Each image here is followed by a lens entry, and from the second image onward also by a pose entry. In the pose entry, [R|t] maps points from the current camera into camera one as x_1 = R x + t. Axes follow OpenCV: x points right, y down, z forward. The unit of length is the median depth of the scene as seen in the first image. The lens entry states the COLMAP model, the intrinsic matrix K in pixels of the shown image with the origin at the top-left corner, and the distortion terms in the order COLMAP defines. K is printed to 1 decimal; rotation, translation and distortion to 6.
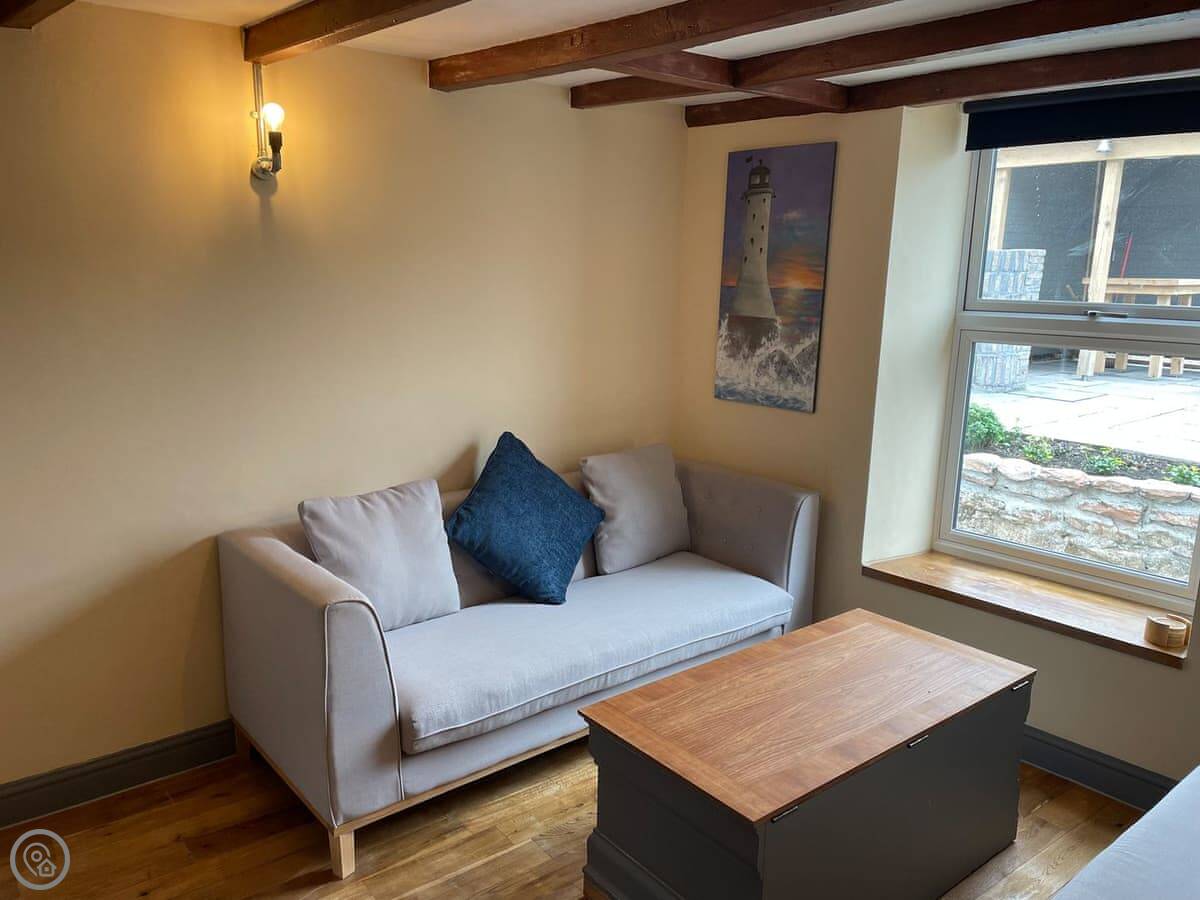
lens RADIAL K [[916.1, 0, 600.0], [0, 916.1, 450.0], [0, 0, 1]] dist [0.099790, -0.126783]
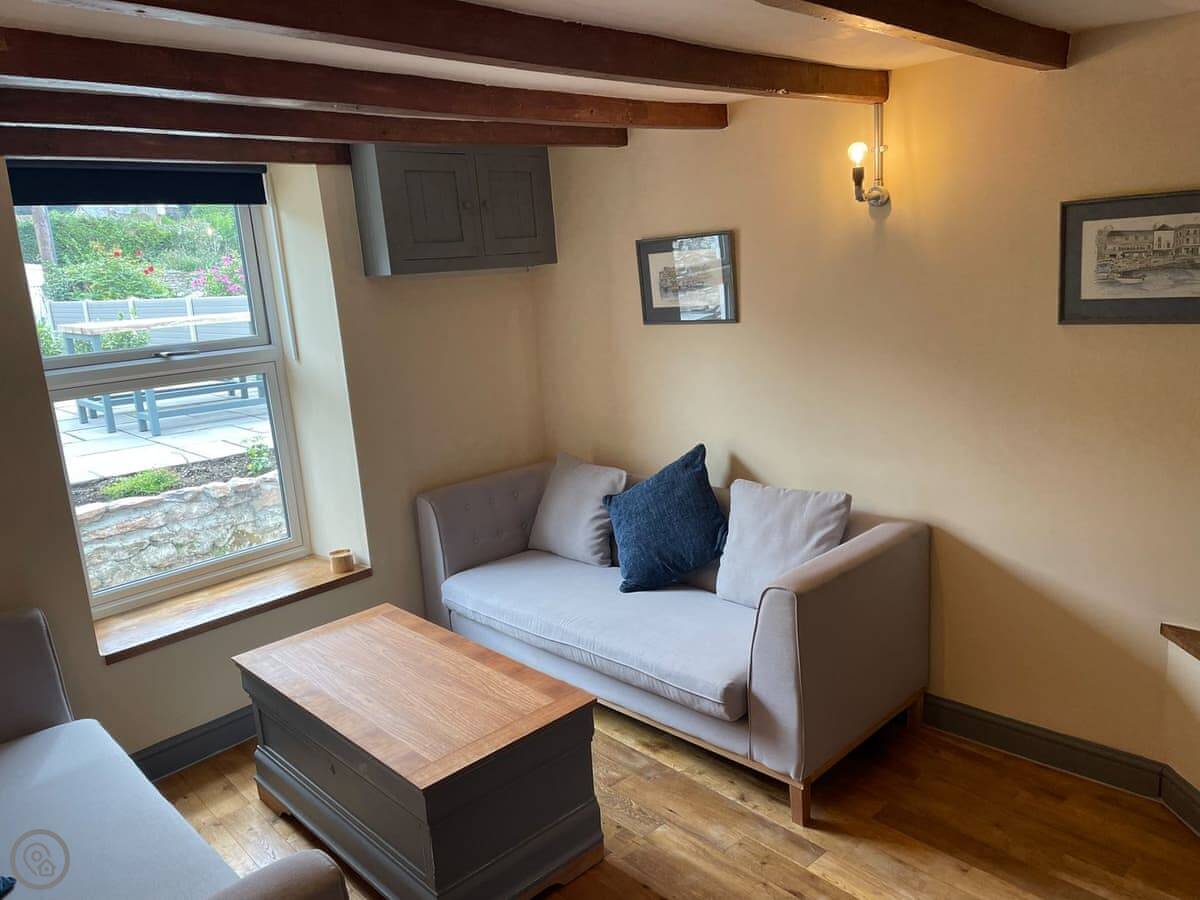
lens RADIAL K [[910.3, 0, 613.8], [0, 910.3, 460.9], [0, 0, 1]] dist [0.100165, -0.128628]
pose [[-0.101591, -0.229912, 0.967895, -0.575780], [0.253138, 0.934930, 0.248651, -0.146349], [-0.962081, 0.270272, -0.036781, 0.476169]]
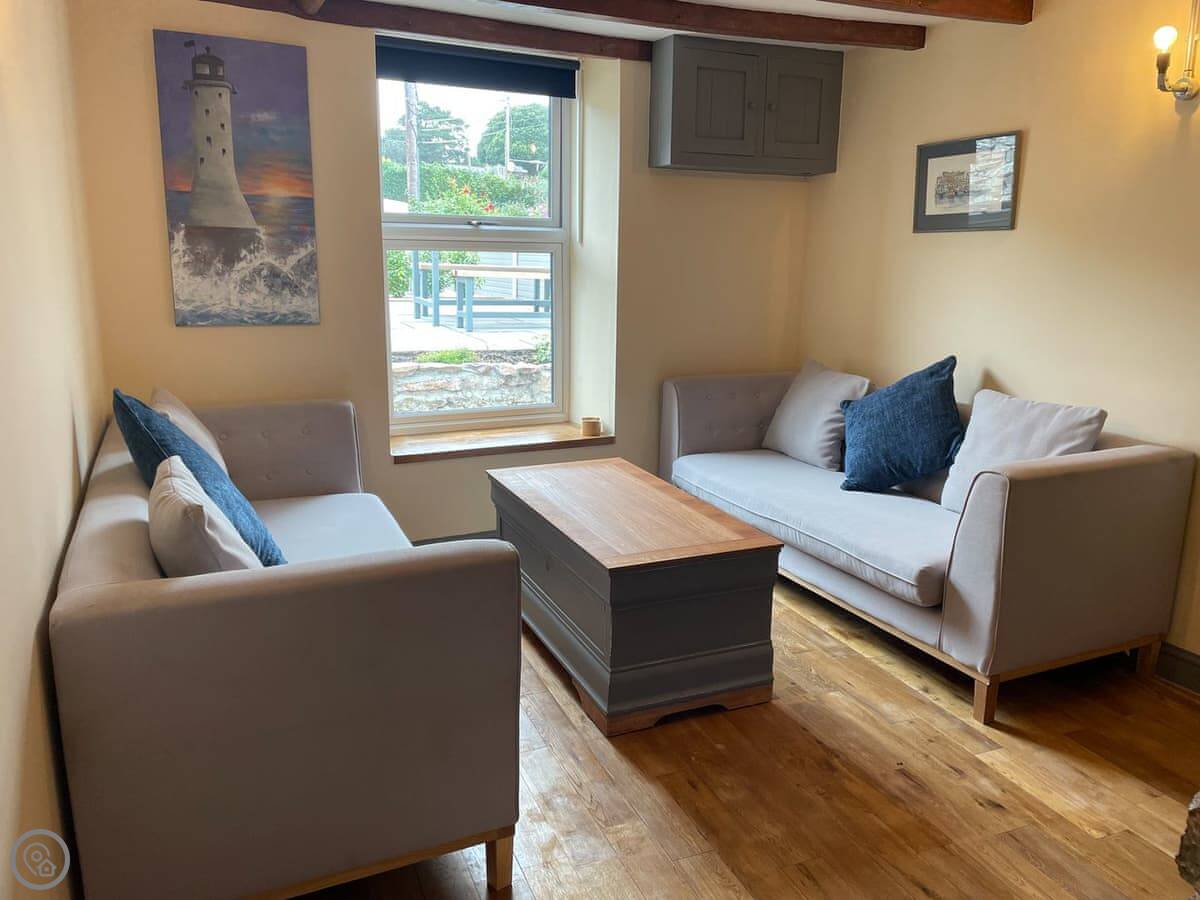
lens RADIAL K [[916.1, 0, 600.0], [0, 916.1, 450.0], [0, 0, 1]] dist [0.099790, -0.126783]
pose [[0.245109, -0.223028, 0.943494, -0.659366], [0.178626, 0.966908, 0.182157, -0.035454], [-0.952898, 0.123884, 0.276836, 0.437065]]
